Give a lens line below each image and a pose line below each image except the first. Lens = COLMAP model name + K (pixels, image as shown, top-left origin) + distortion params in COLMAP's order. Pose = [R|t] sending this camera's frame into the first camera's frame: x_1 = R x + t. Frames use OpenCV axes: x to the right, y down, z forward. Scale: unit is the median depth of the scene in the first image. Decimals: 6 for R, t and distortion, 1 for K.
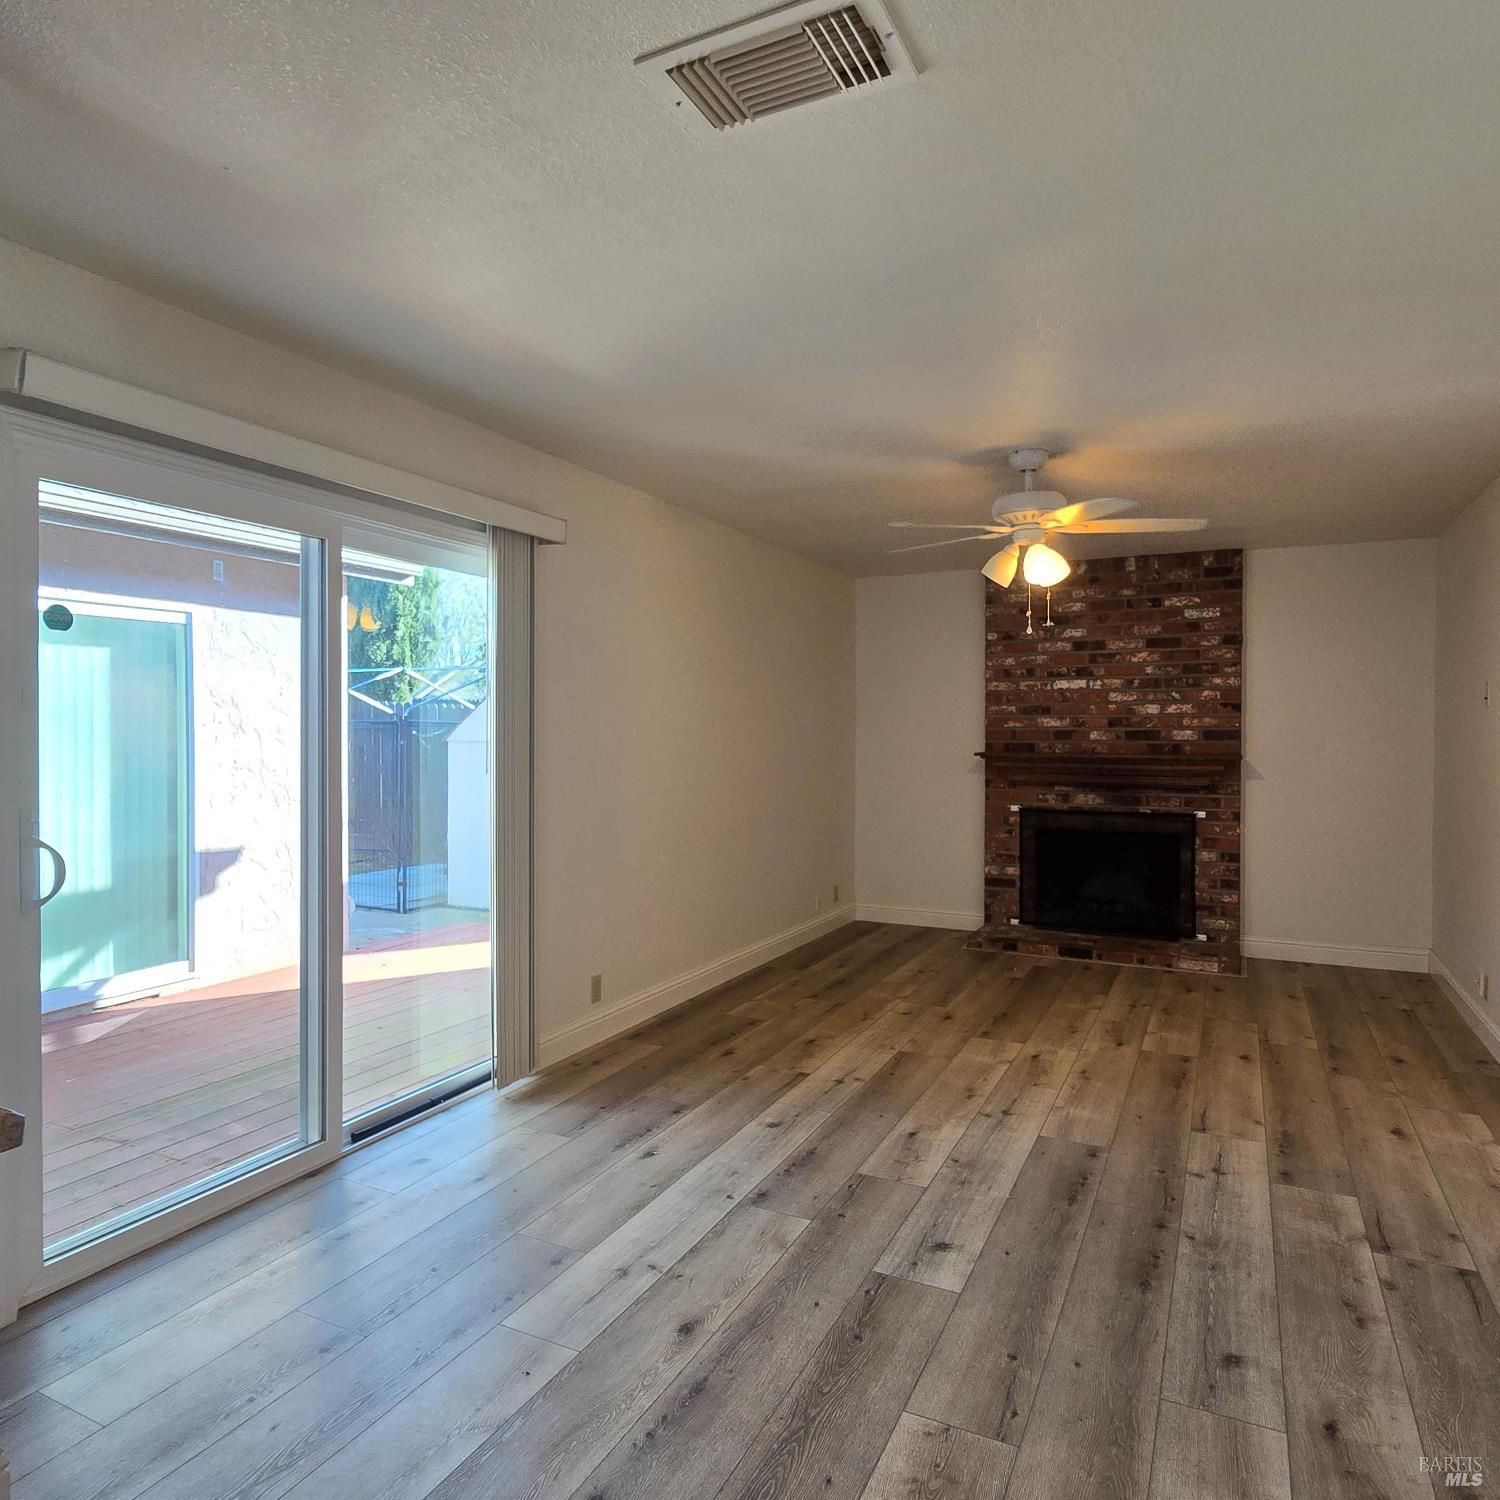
lens RADIAL K [[993.9, 0, 731.0], [0, 993.9, 743.5], [0, 0, 1]] dist [0.001351, -0.003881]
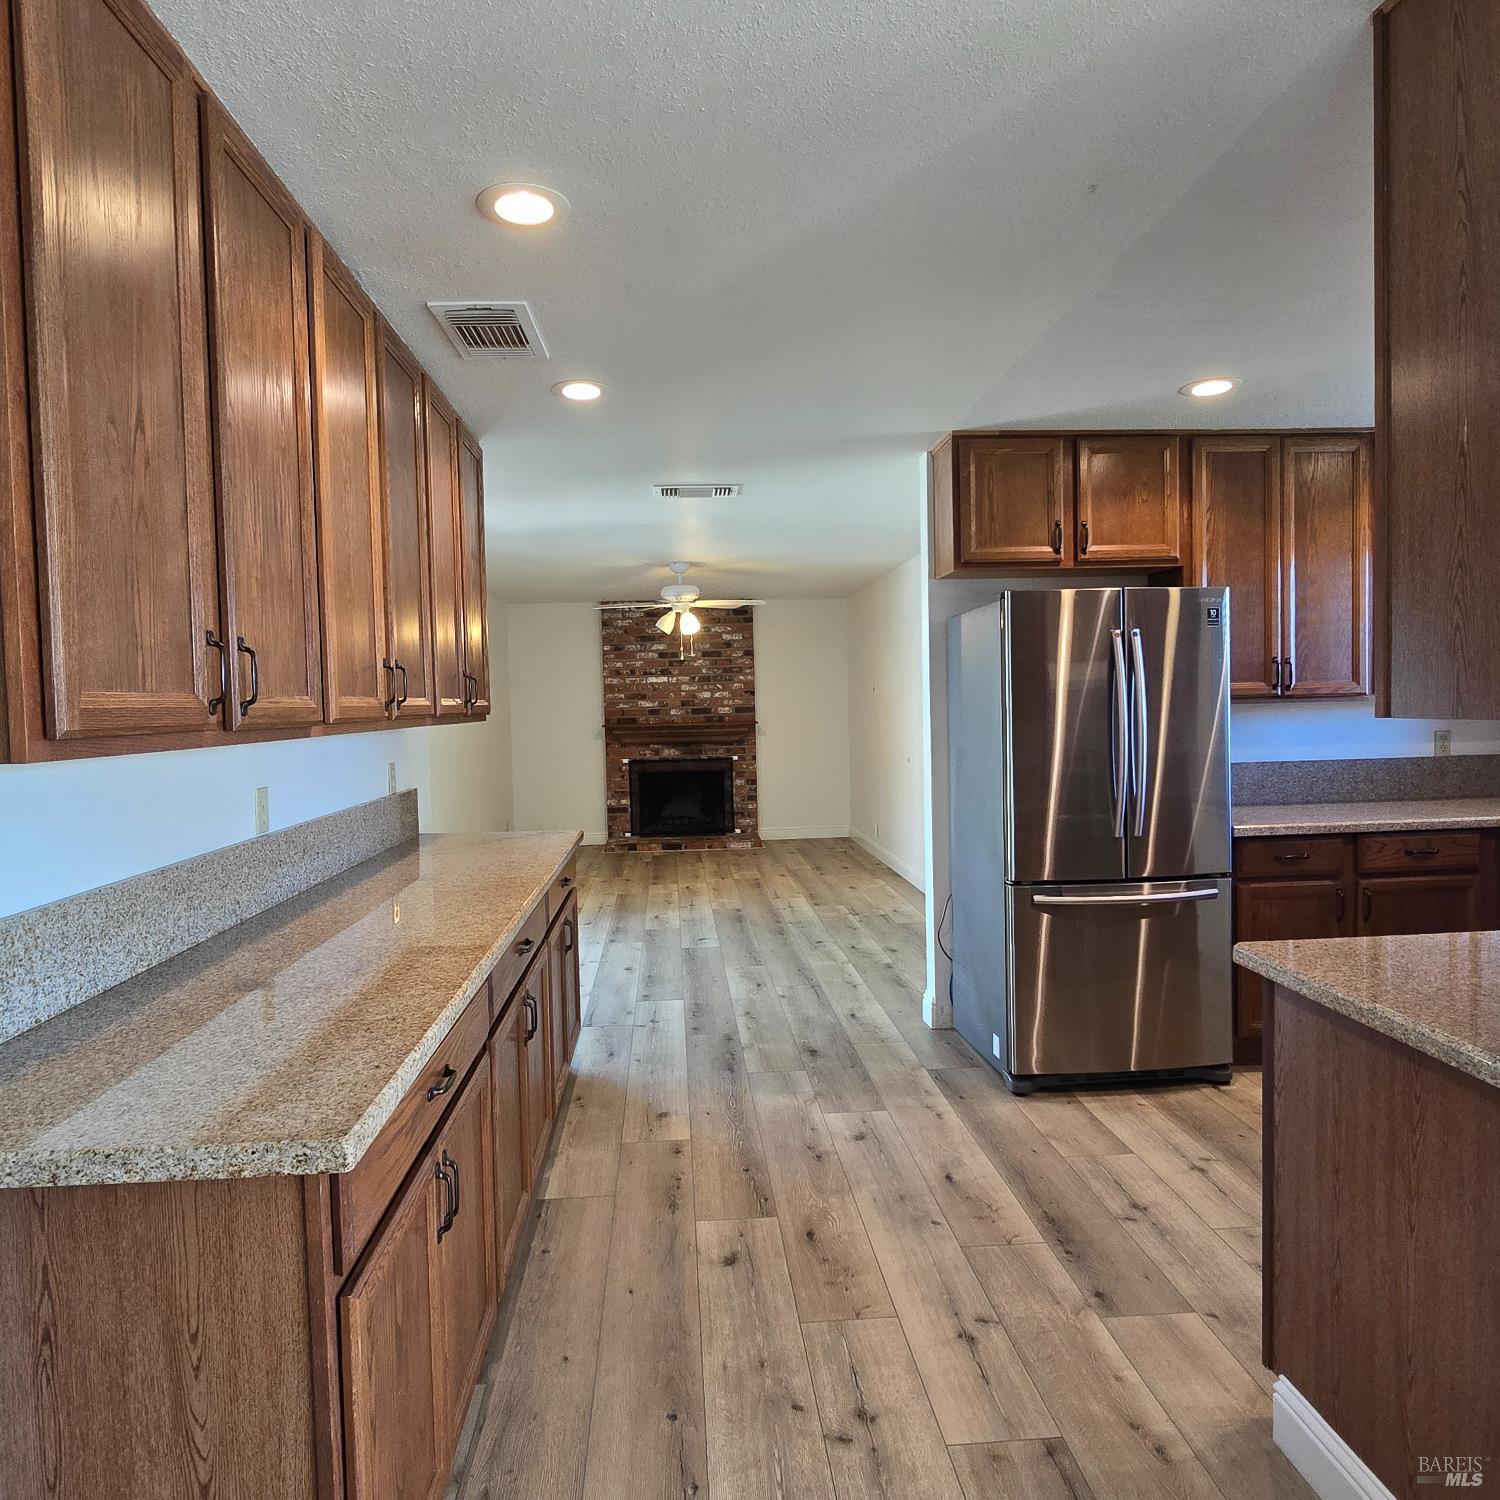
lens RADIAL K [[993.9, 0, 731.0], [0, 993.9, 743.5], [0, 0, 1]] dist [0.001351, -0.003881]
pose [[0.861478, -0.043533, 0.505925, -0.366074], [0.031319, 0.998977, 0.032630, -0.006722], [-0.506828, -0.012266, 0.861960, -0.422412]]
